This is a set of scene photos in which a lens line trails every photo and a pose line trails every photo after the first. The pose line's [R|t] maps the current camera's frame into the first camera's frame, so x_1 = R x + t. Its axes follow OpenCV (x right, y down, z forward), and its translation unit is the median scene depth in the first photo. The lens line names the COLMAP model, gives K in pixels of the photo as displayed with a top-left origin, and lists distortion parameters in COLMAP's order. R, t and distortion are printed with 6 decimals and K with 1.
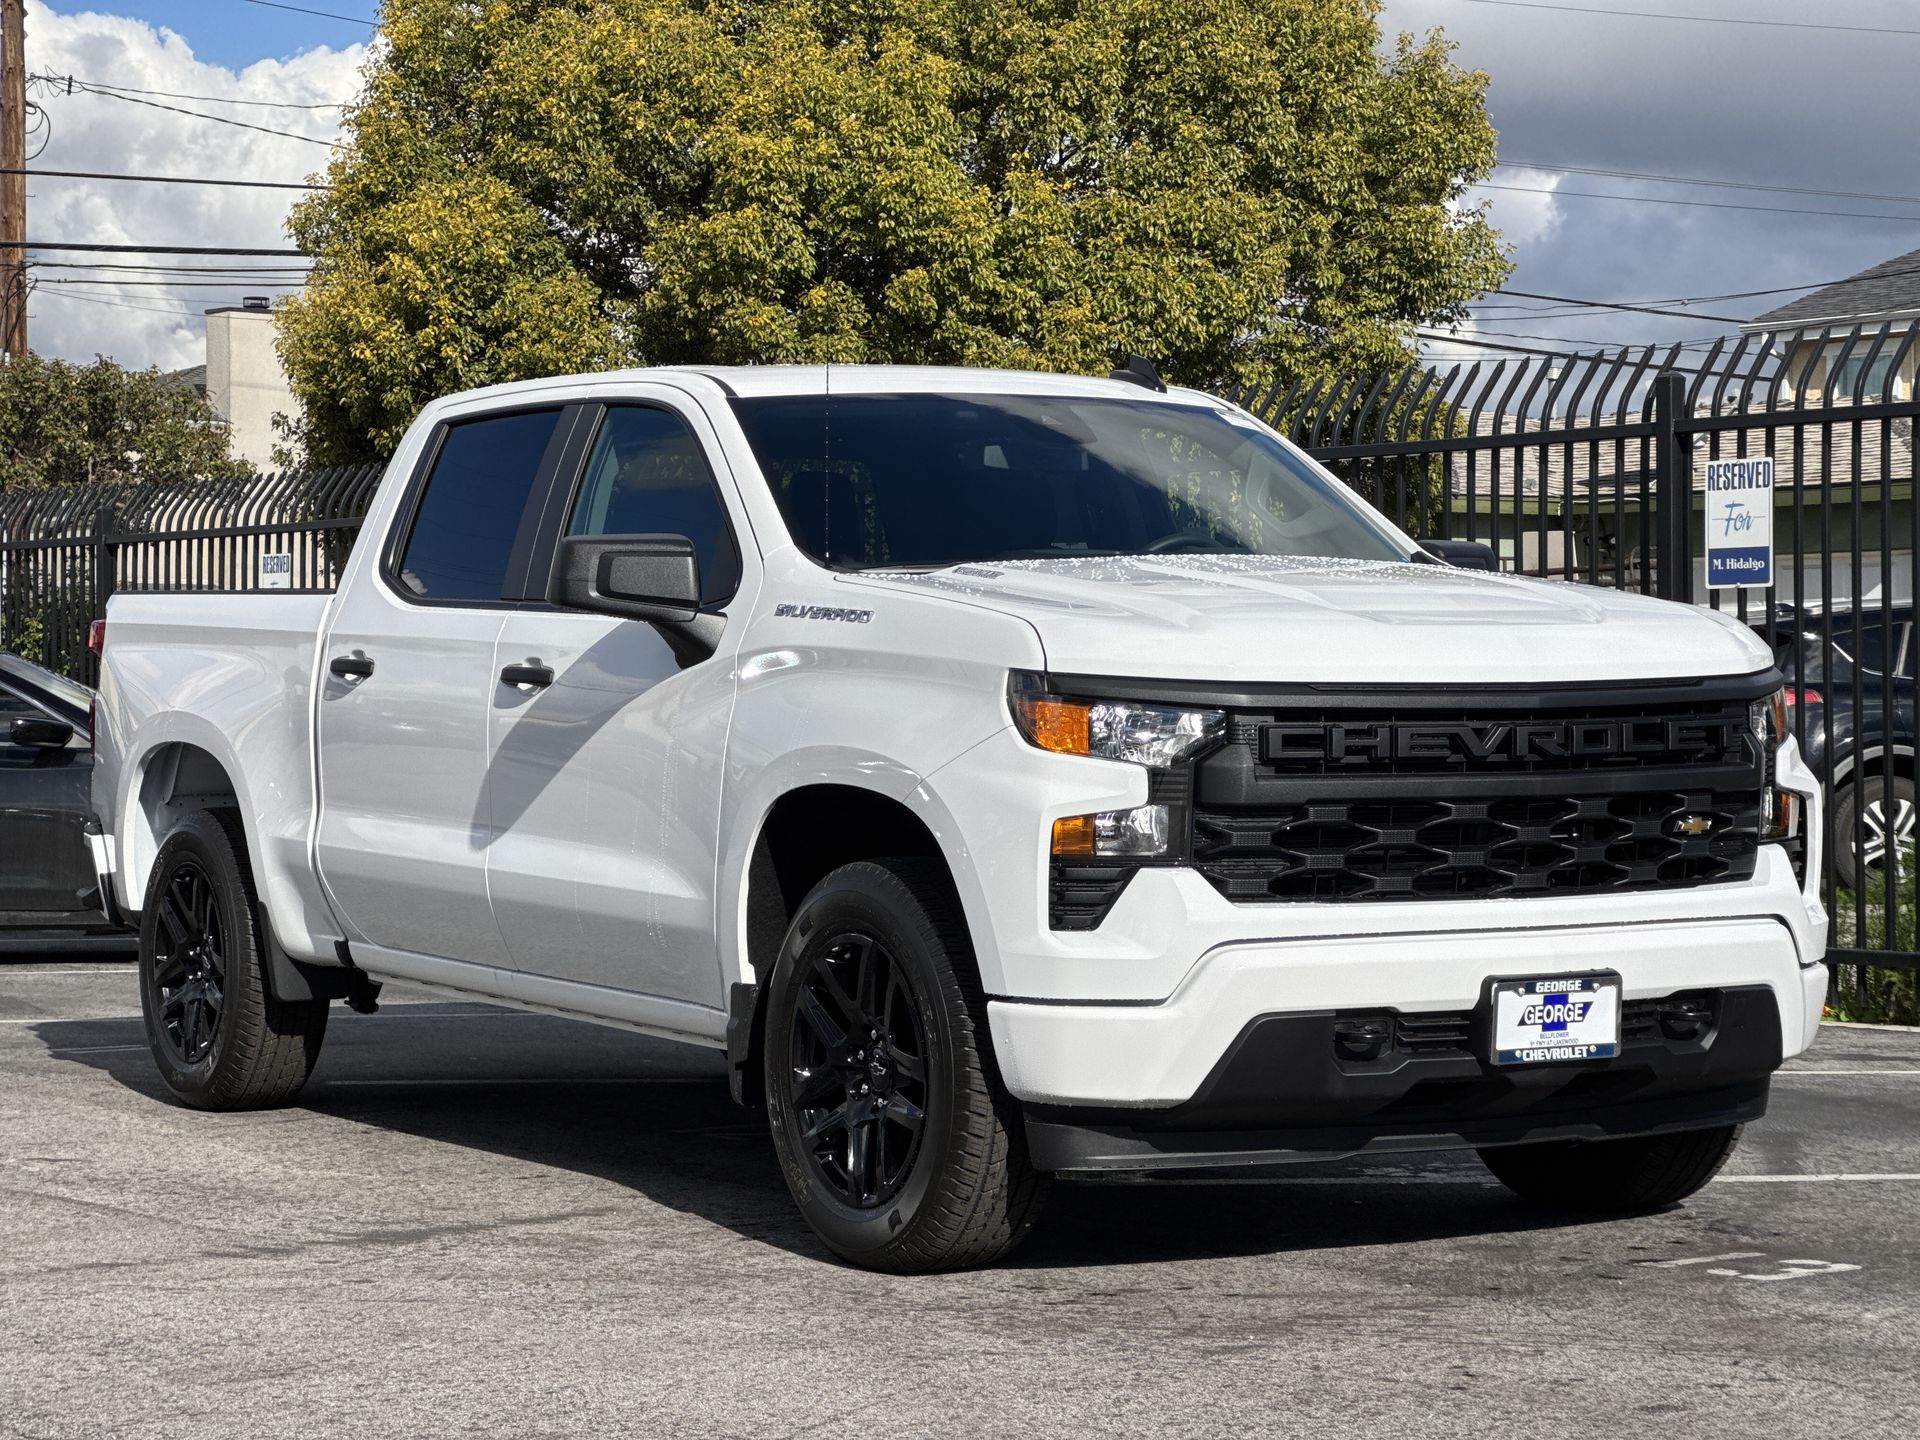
lens RADIAL K [[3981.0, 0, 960.0], [0, 3981.0, 720.0], [0, 0, 1]] dist [-0.086247, 3.903053]
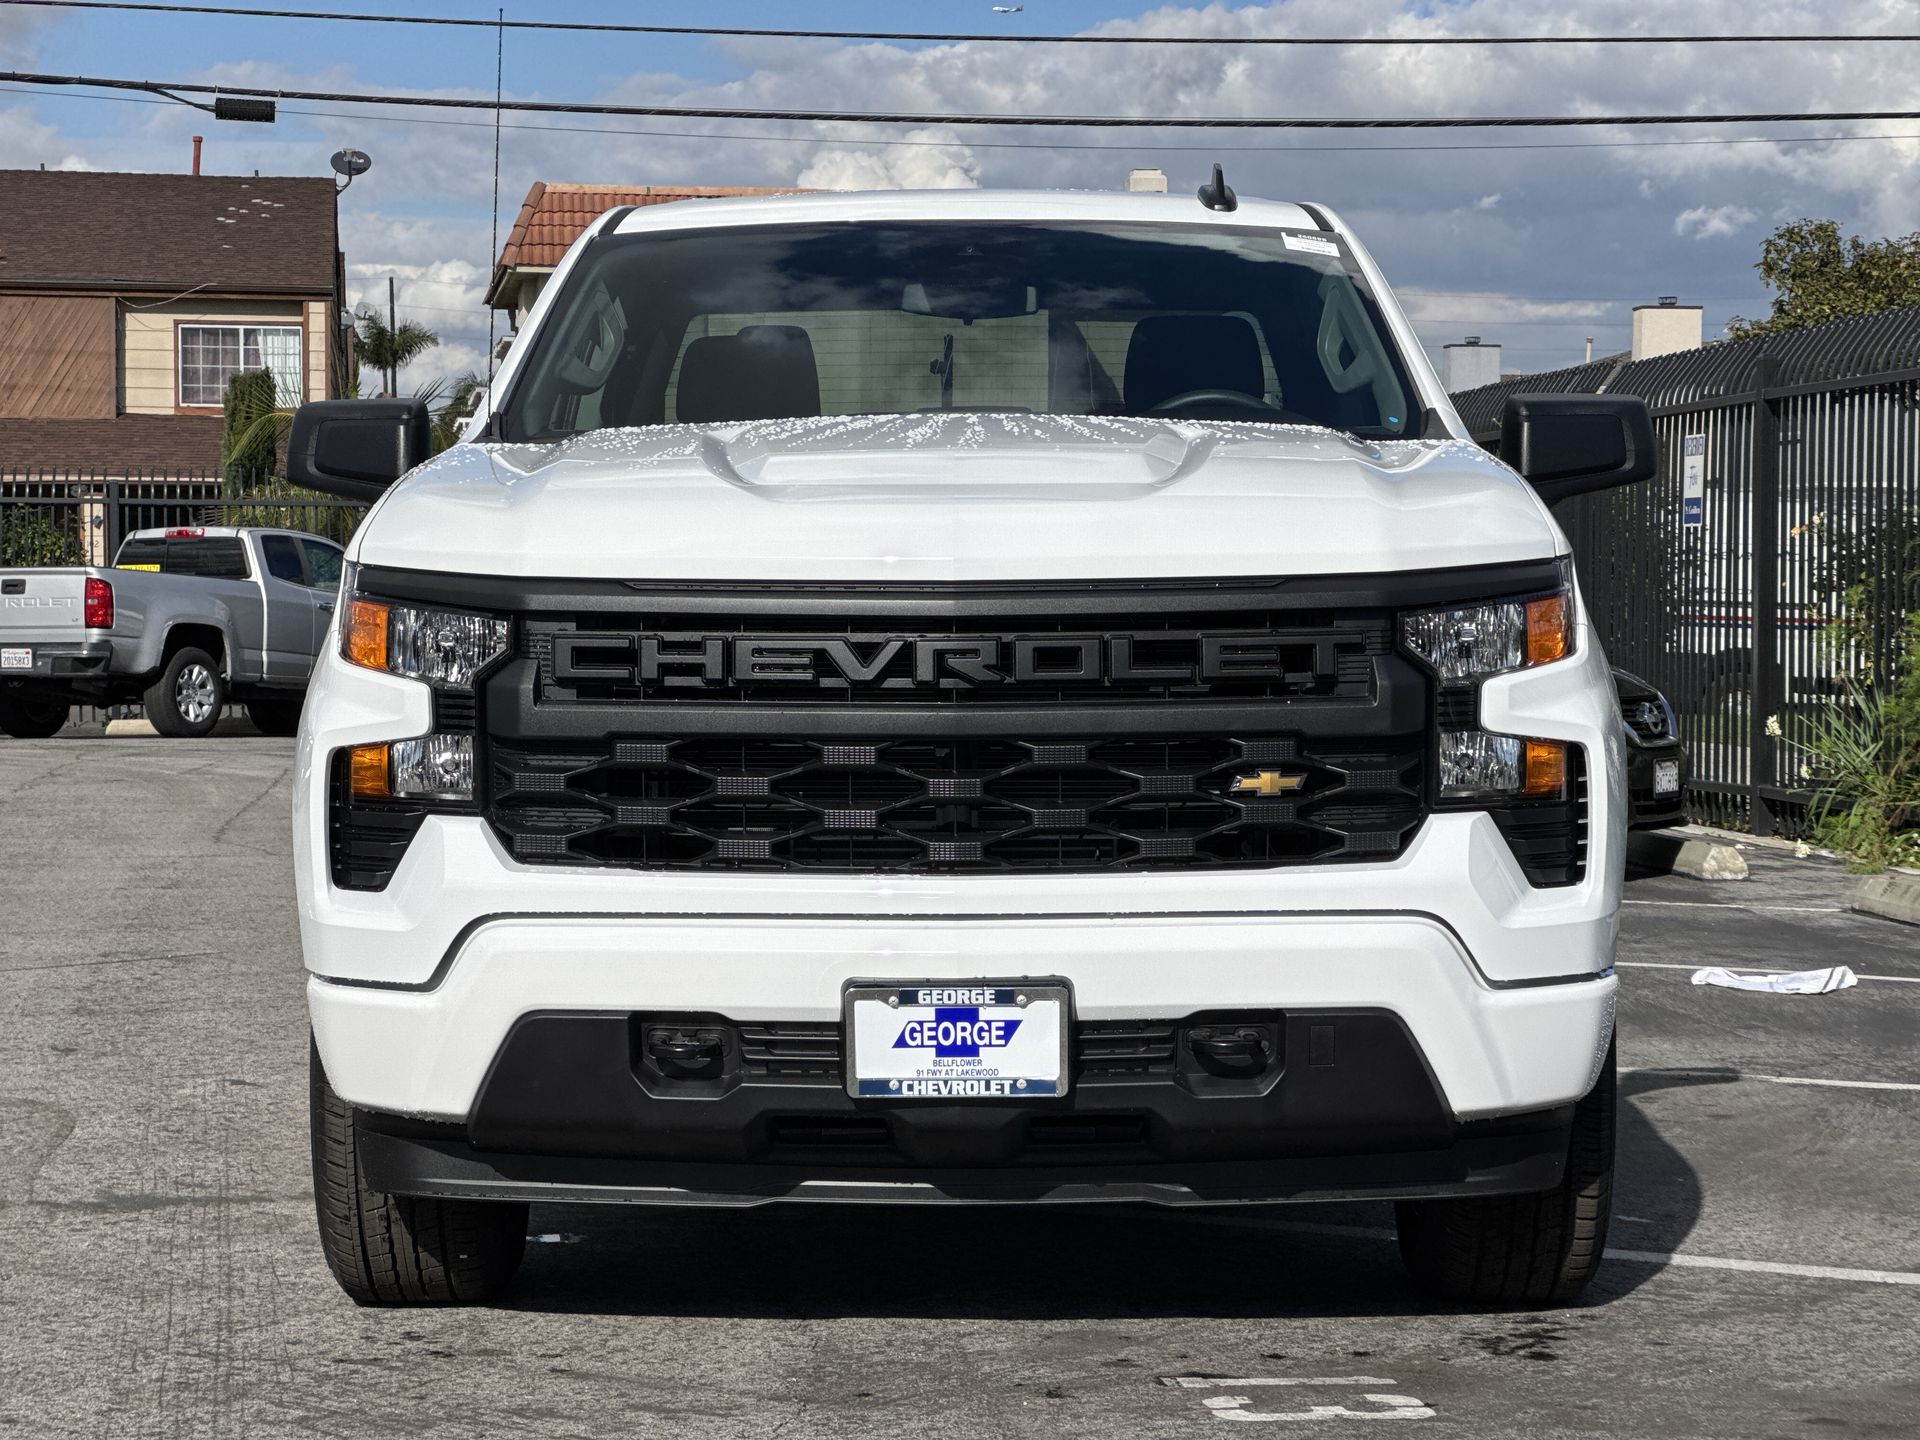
lens RADIAL K [[3981.0, 0, 960.0], [0, 3981.0, 720.0], [0, 0, 1]] dist [-0.086247, 3.903053]
pose [[0.867057, 0.024954, -0.497584, 0.455665], [-0.011153, 0.999467, 0.030689, -0.005735], [0.498084, -0.021060, 0.866873, 0.326199]]
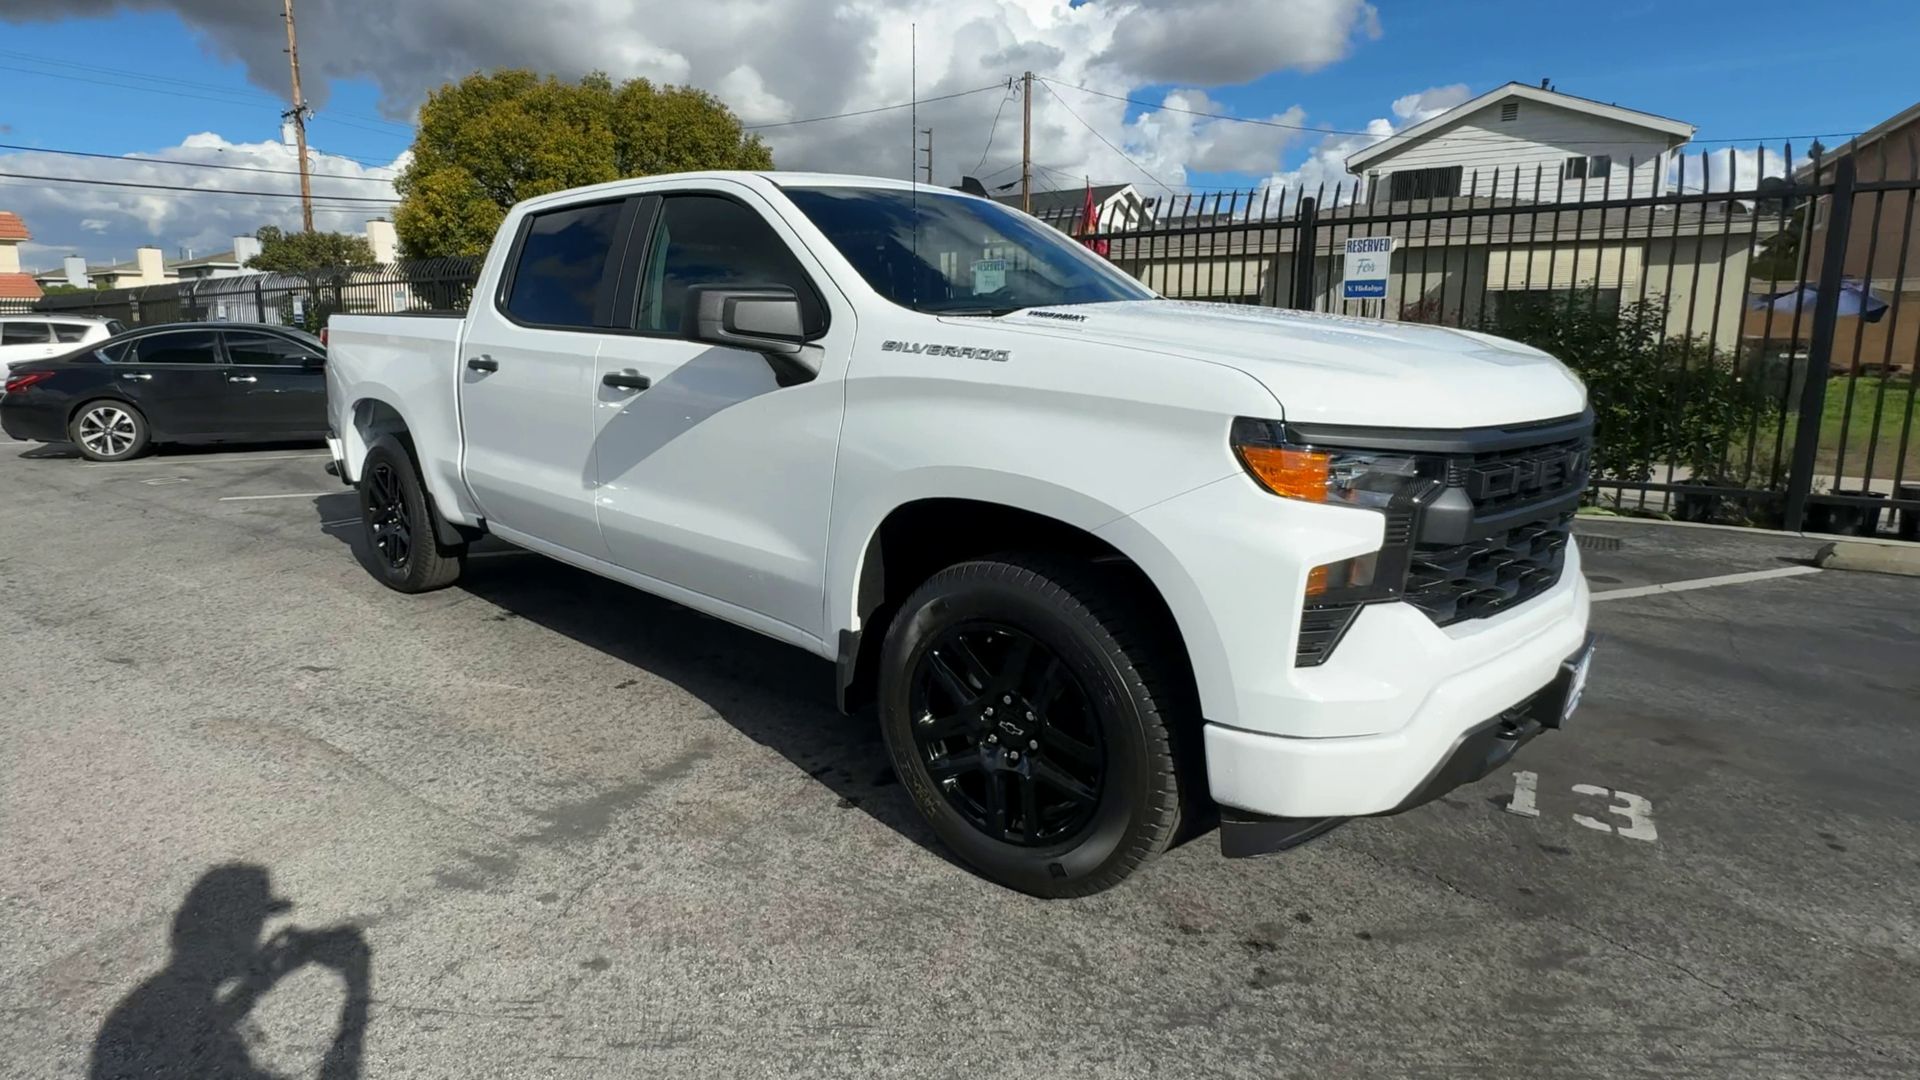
lens RADIAL K [[1081.2, 0, 867.9], [0, 1081.2, 517.2], [0, 0, 1]] dist [0.000581, -0.000546]
pose [[0.972388, -0.043944, 0.229195, -0.129769], [0.005932, 0.986449, 0.163964, -0.029874], [-0.233294, -0.158077, 0.959471, 0.658612]]
